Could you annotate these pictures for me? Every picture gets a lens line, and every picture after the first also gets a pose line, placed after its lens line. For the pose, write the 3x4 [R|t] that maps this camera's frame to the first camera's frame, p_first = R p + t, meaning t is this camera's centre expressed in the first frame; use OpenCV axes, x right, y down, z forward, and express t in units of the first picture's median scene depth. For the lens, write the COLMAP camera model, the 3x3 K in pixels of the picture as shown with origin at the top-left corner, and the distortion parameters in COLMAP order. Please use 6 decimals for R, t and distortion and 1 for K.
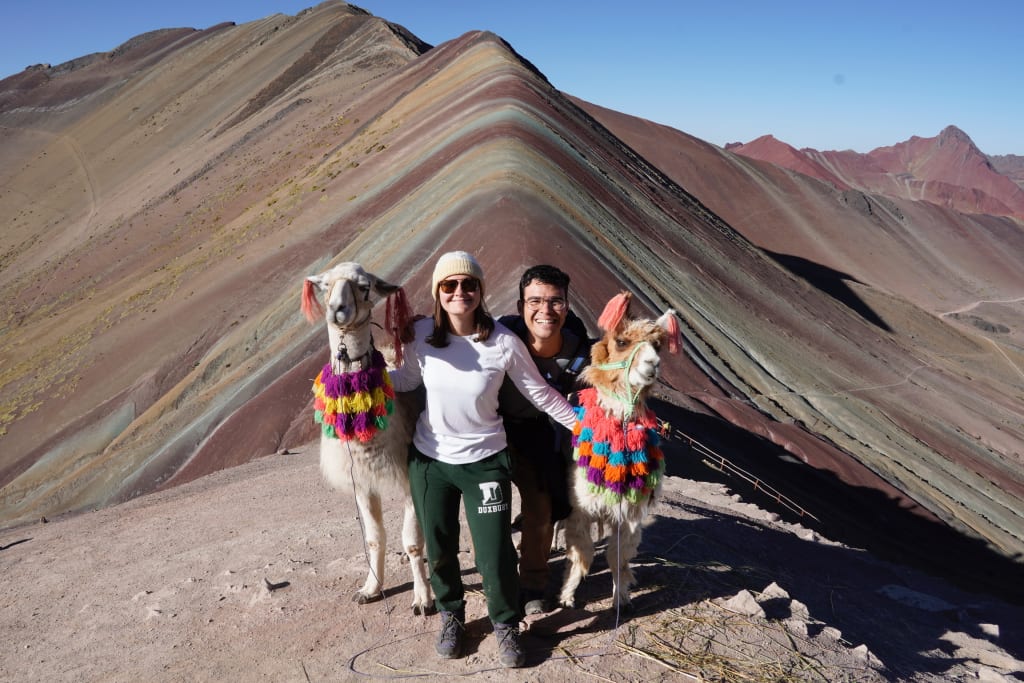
lens RADIAL K [[840.7, 0, 512.0], [0, 840.7, 341.5], [0, 0, 1]] dist [-0.208115, 0.117337]
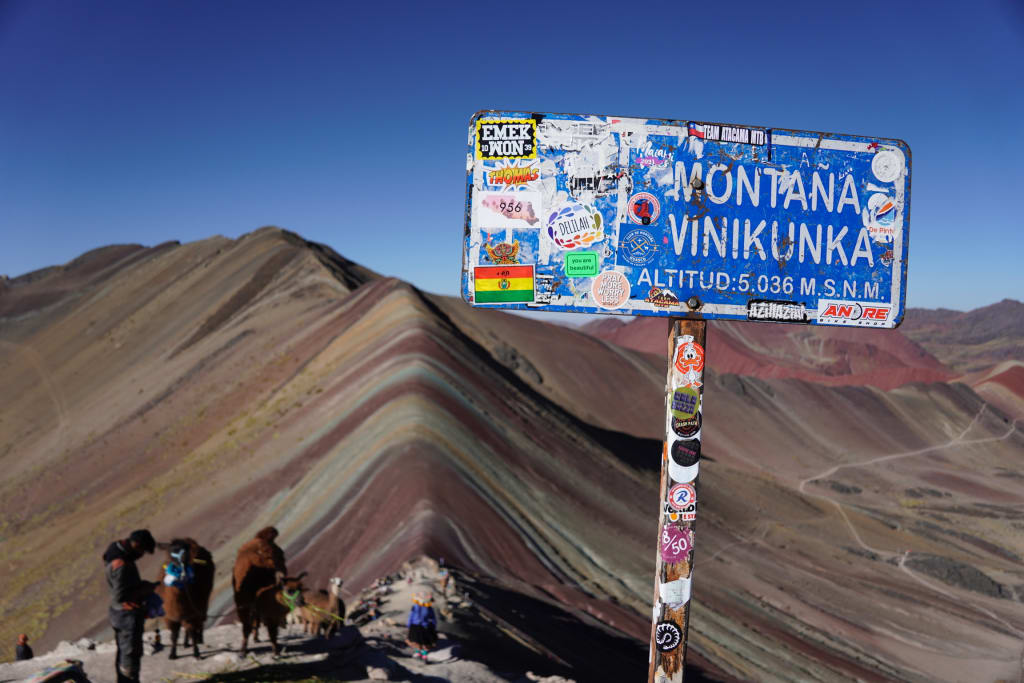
lens RADIAL K [[840.7, 0, 512.0], [0, 840.7, 341.5], [0, 0, 1]] dist [-0.208115, 0.117337]
pose [[0.995453, -0.031727, 0.089819, 0.024993], [0.048696, 0.979879, -0.193561, -0.040420], [-0.081871, 0.197055, 0.976968, -0.280380]]
